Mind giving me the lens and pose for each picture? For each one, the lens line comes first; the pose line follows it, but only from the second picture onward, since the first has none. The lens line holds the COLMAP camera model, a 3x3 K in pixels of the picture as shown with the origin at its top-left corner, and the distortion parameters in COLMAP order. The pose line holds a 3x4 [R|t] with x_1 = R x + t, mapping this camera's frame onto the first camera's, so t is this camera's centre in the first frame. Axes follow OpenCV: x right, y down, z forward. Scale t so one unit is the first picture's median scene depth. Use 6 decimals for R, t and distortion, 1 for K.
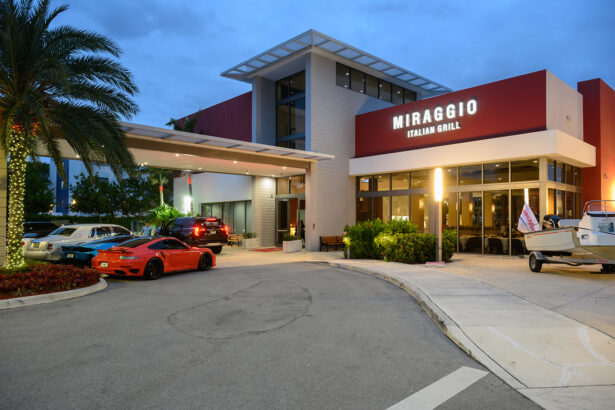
lens RADIAL K [[434.7, 0, 303.7], [0, 434.7, 213.0], [0, 0, 1]] dist [0.002251, 0.003647]
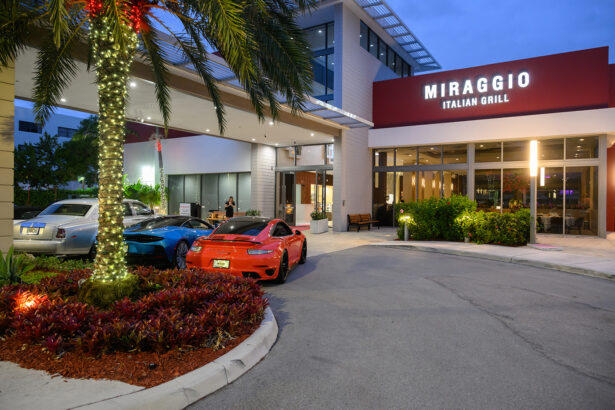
lens RADIAL K [[411.4, 0, 307.5], [0, 411.4, 205.0], [0, 0, 1]] dist [-0.001923, 0.001318]
pose [[0.959602, 0.003896, 0.281335, -0.294545], [-0.014262, 0.999292, 0.034810, 0.006739], [-0.281000, -0.037416, 0.958978, 0.231840]]
